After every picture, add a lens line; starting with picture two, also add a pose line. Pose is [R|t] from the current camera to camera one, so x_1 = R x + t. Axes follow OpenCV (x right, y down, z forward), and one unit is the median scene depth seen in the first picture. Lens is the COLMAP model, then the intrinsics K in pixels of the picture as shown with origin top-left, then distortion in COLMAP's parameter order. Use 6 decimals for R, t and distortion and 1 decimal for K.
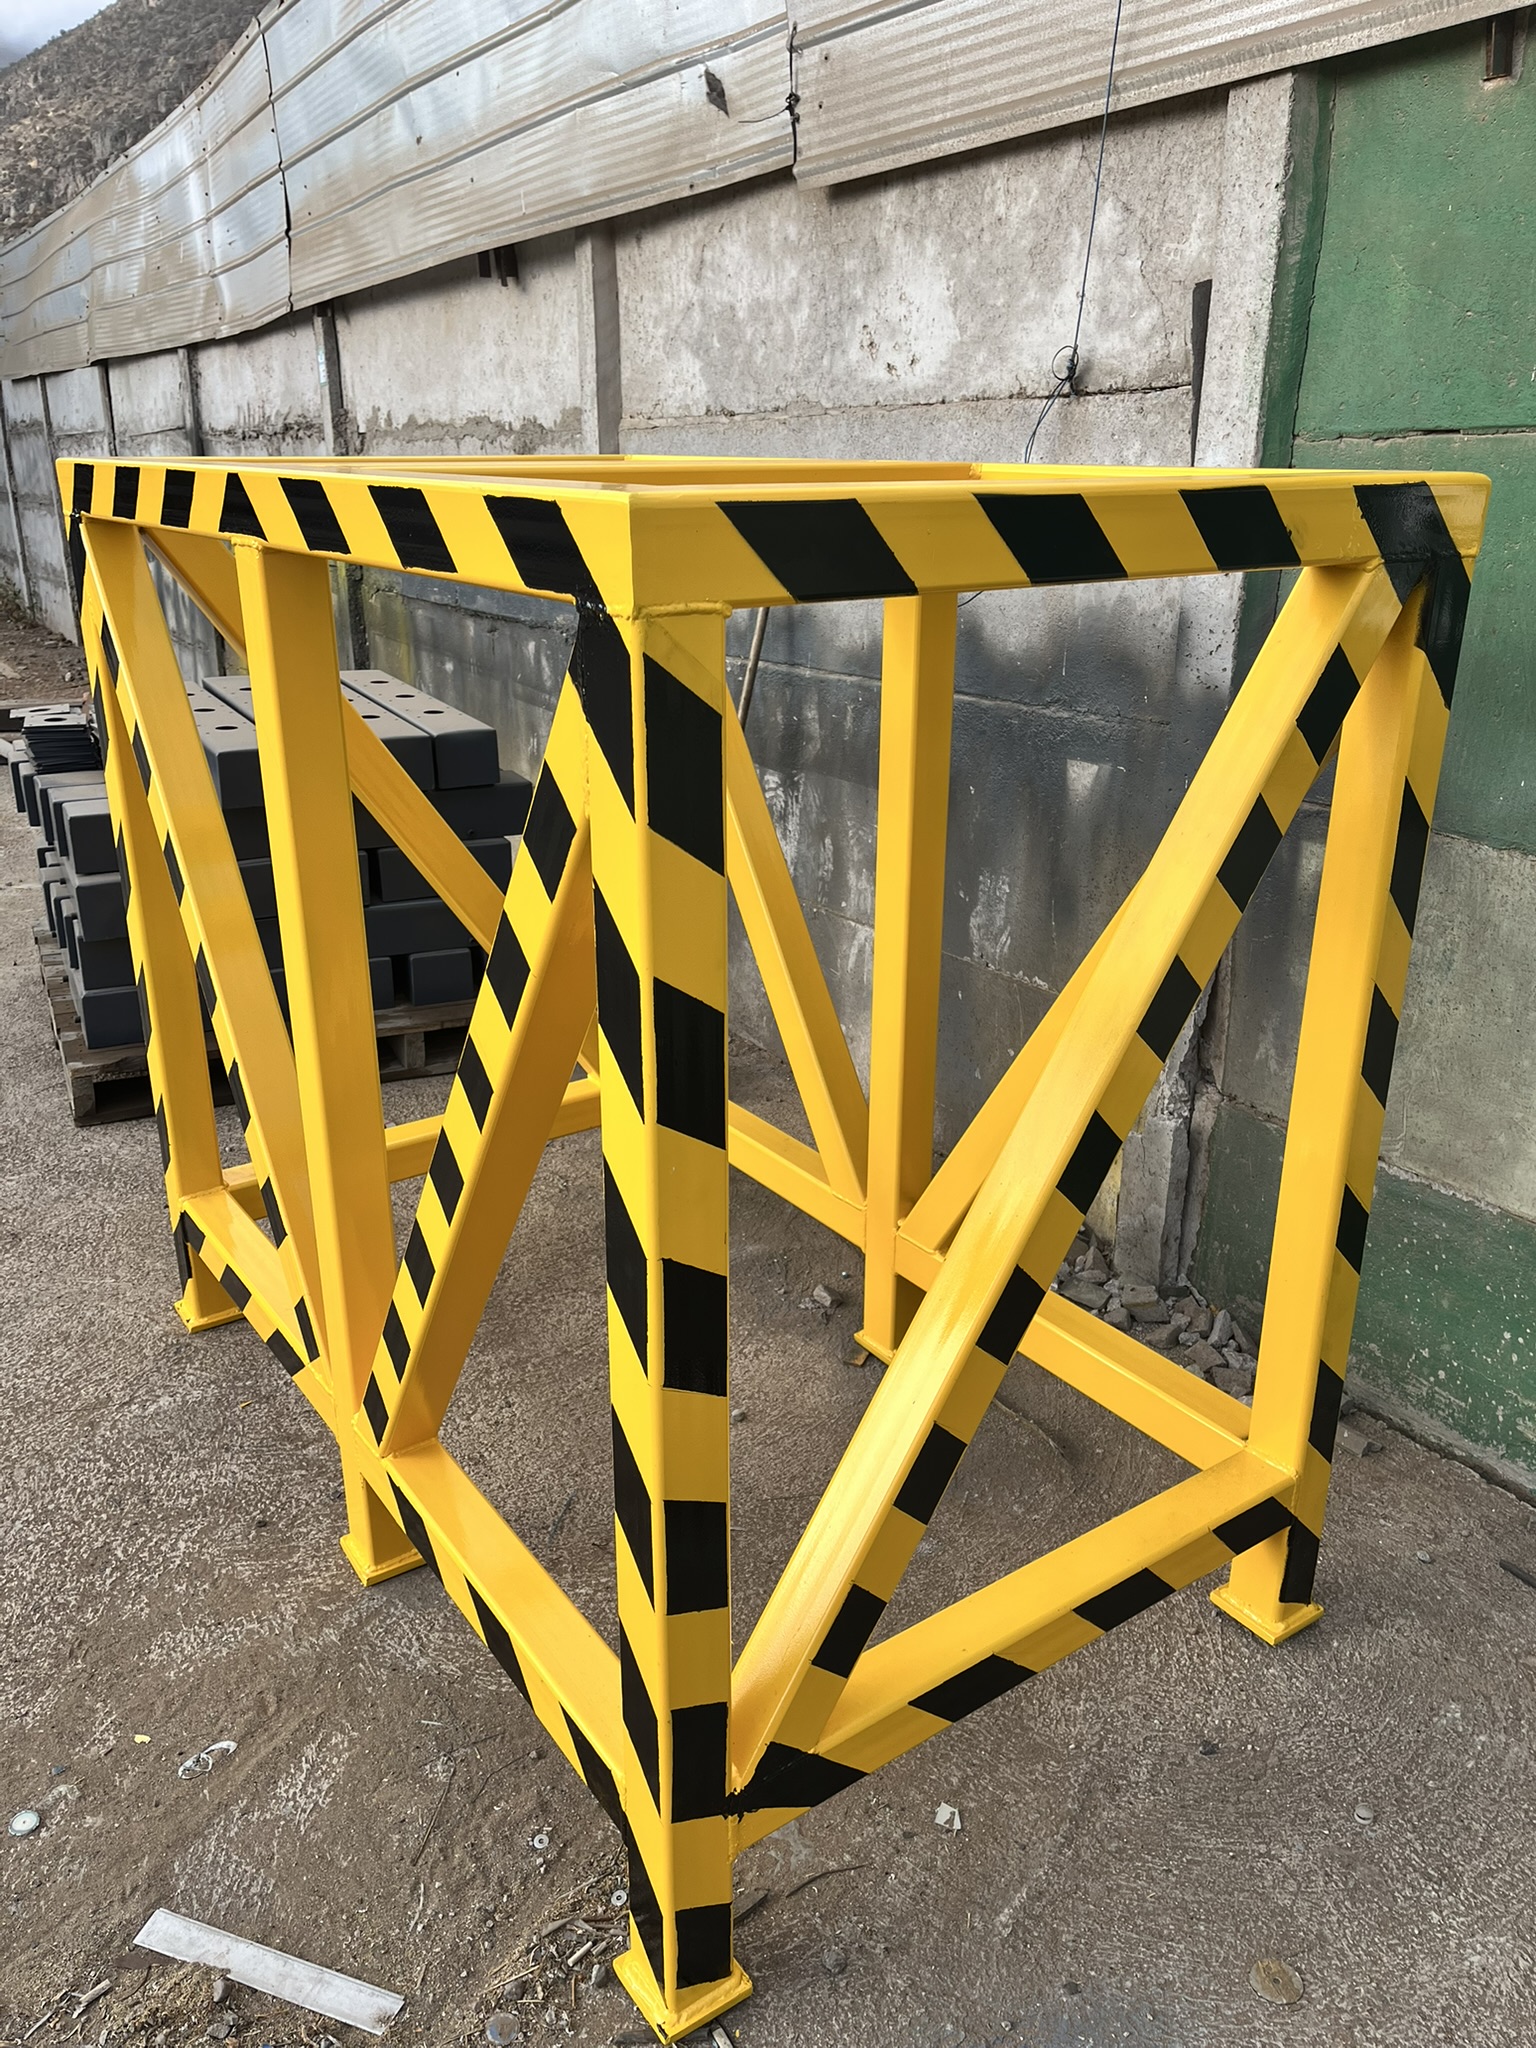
lens RADIAL K [[1525.9, 0, 762.4], [0, 1525.9, 1036.6], [0, 0, 1]] dist [0.044045, -0.082573]
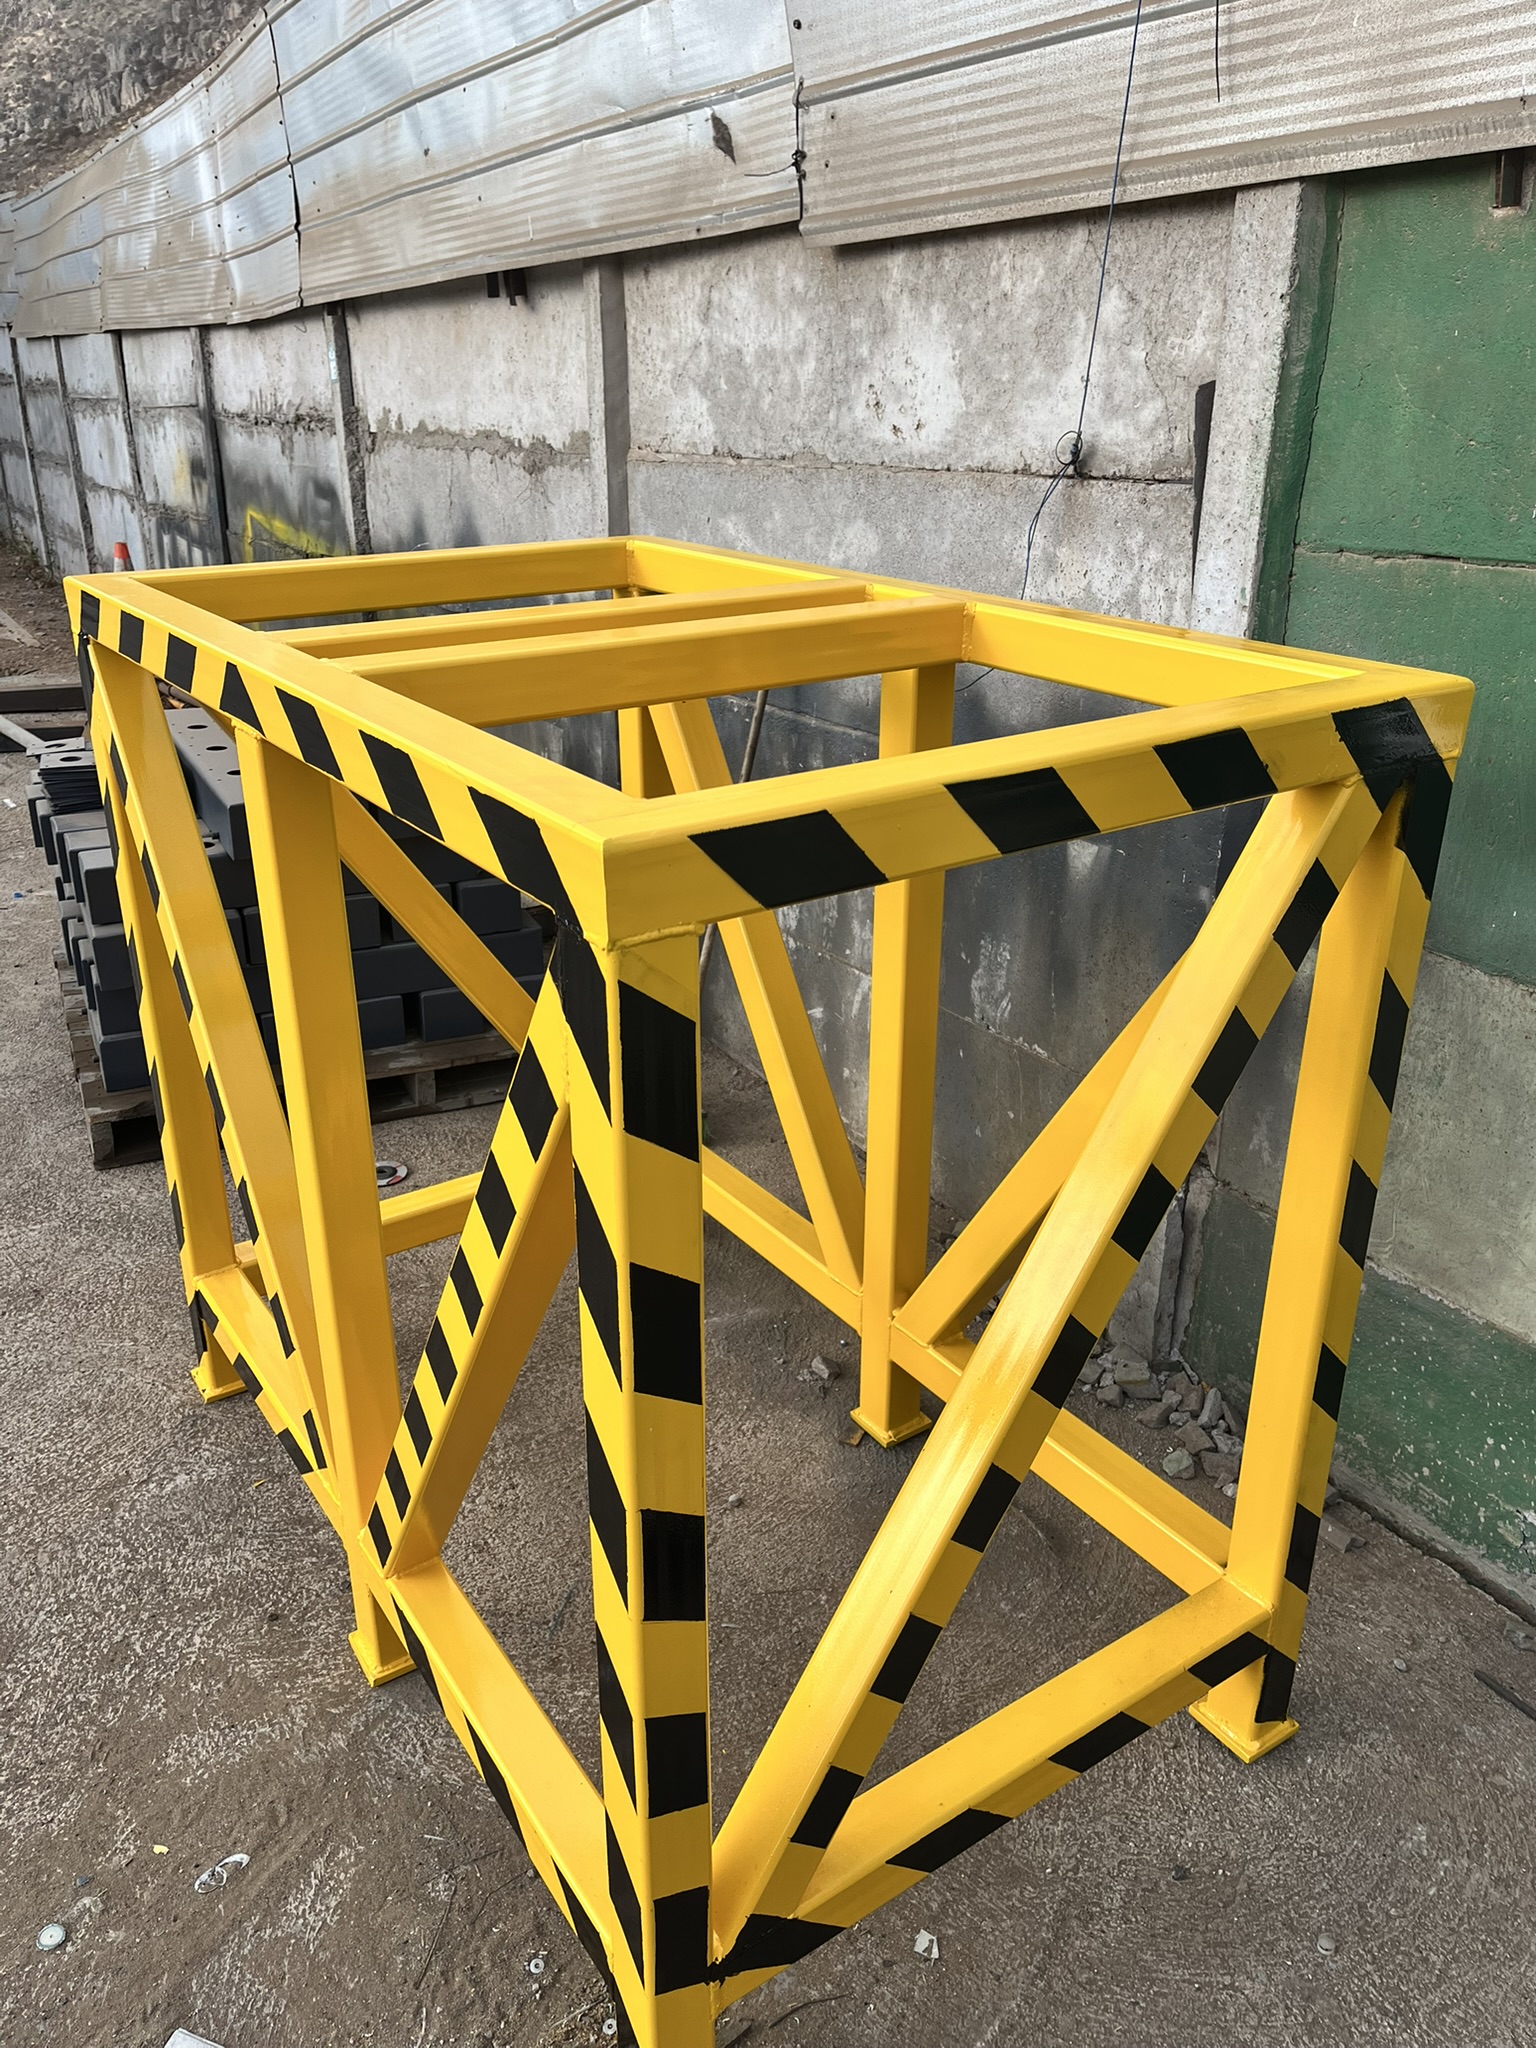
lens RADIAL K [[1525.9, 0, 751.6], [0, 1525.9, 1027.7], [0, 0, 1]] dist [0.044045, -0.082573]
pose [[0.999792, 0.004504, -0.019894, 0.015310], [-0.003686, 0.999155, 0.040930, -0.119520], [0.020061, -0.040849, 0.998964, -0.014382]]
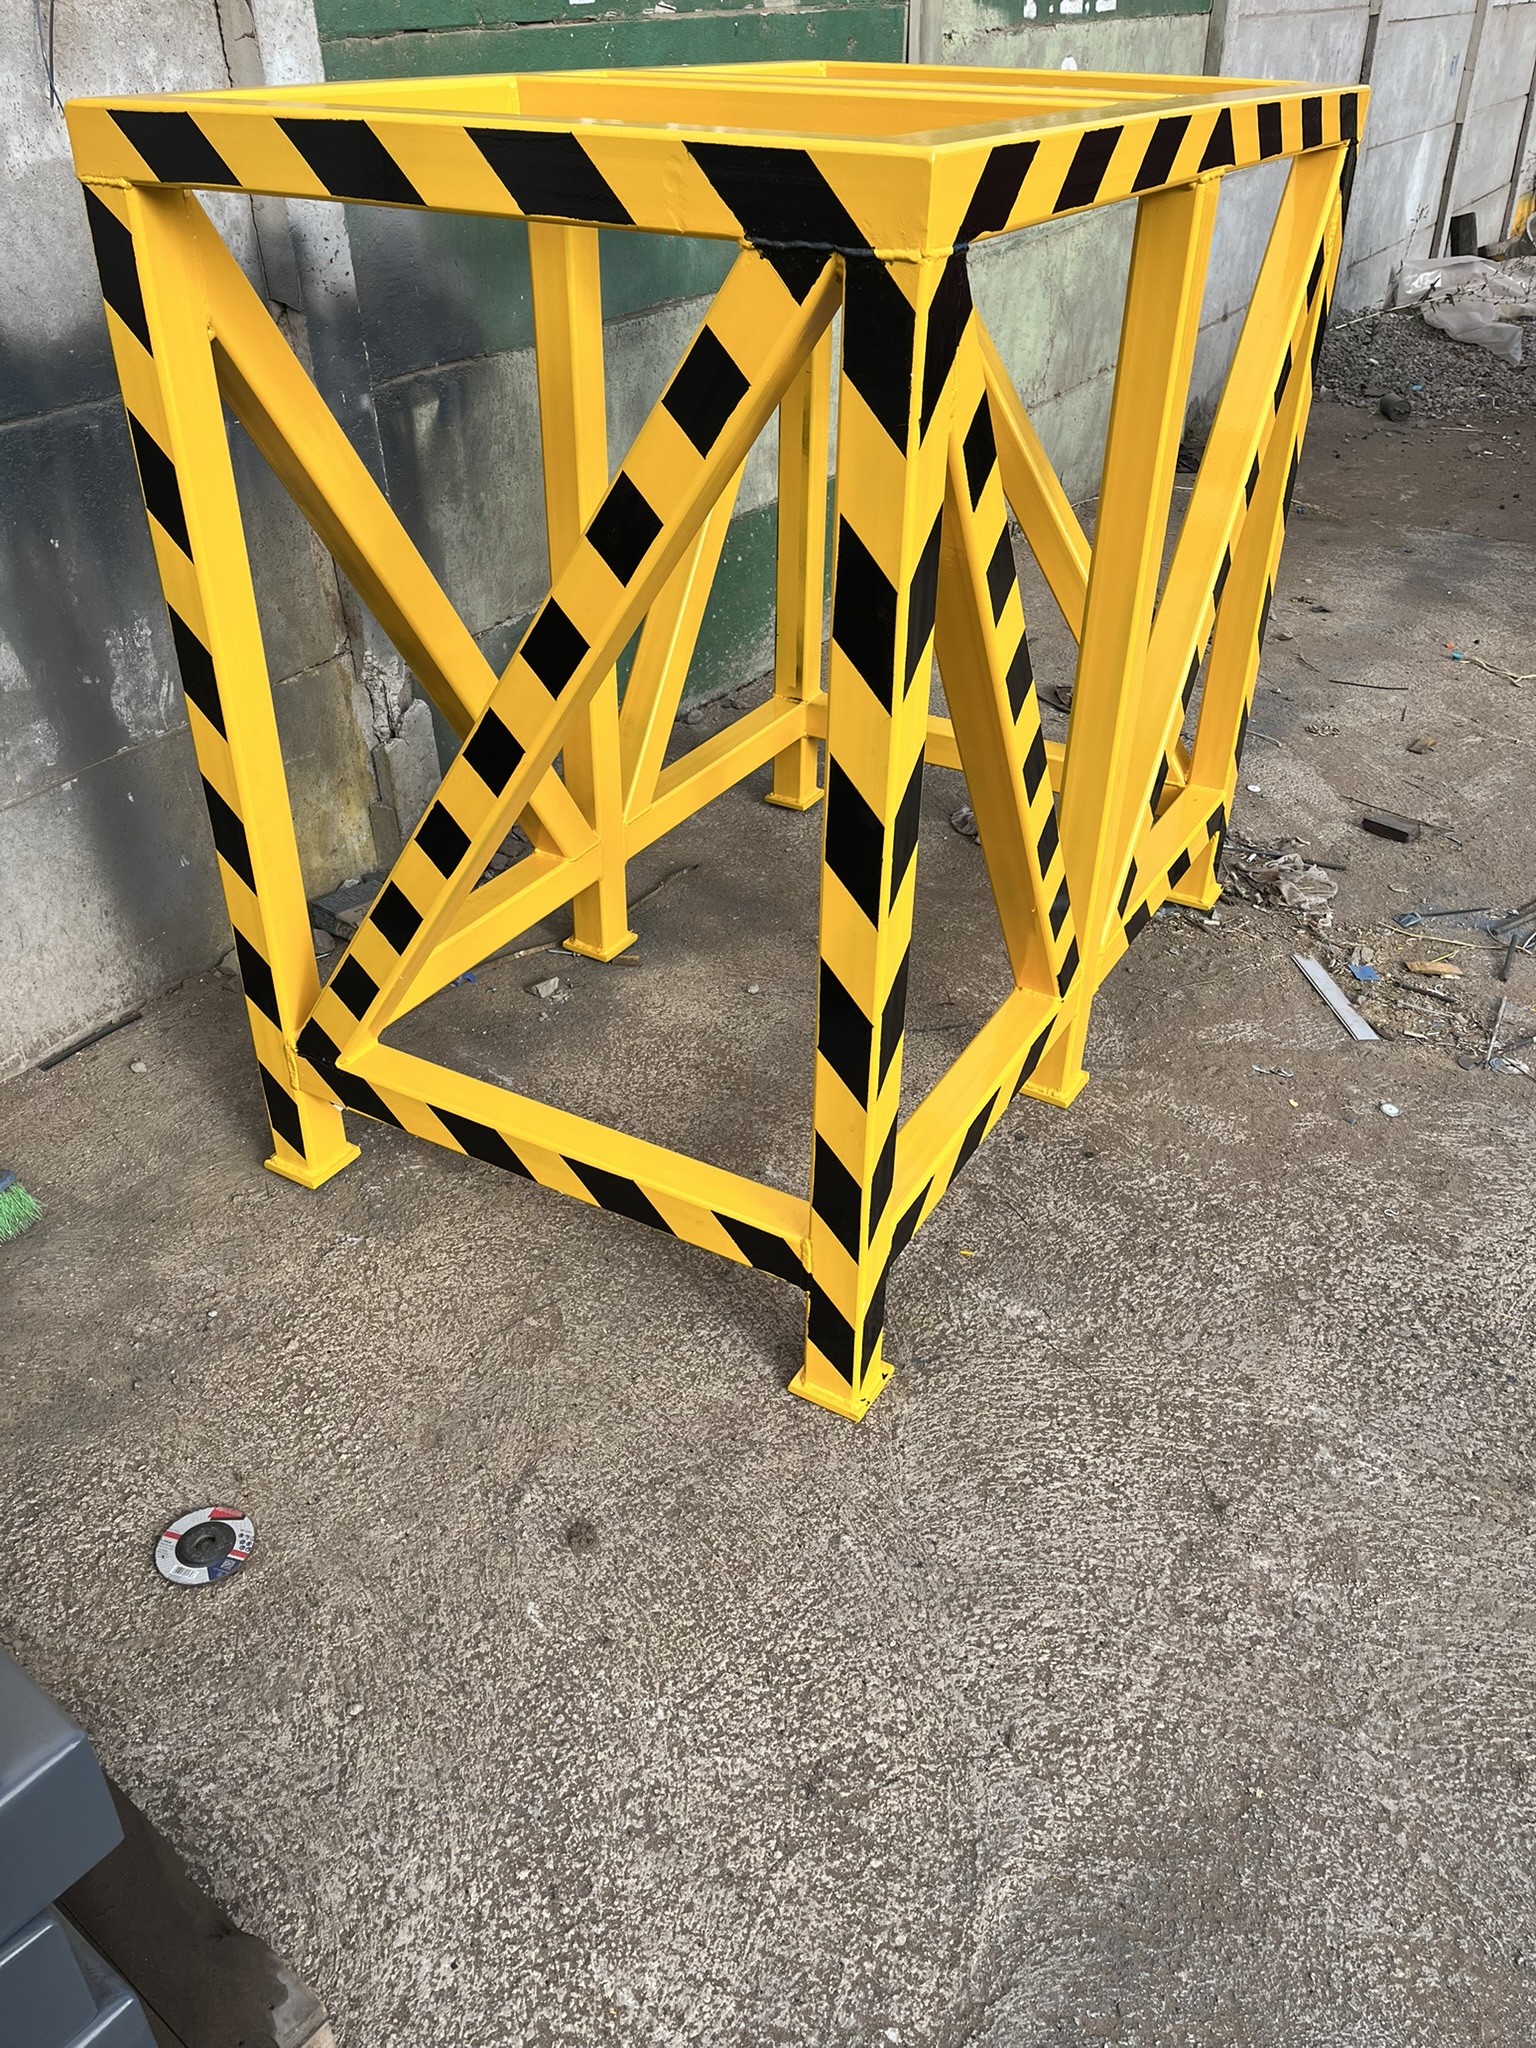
lens RADIAL K [[1525.9, 0, 777.1], [0, 1525.9, 1040.4], [0, 0, 1]] dist [0.044045, -0.082573]
pose [[-0.426124, -0.514429, 0.744165, -0.969250], [0.312863, 0.688030, 0.654776, -0.513061], [-0.848843, 0.511837, -0.132241, 1.241900]]
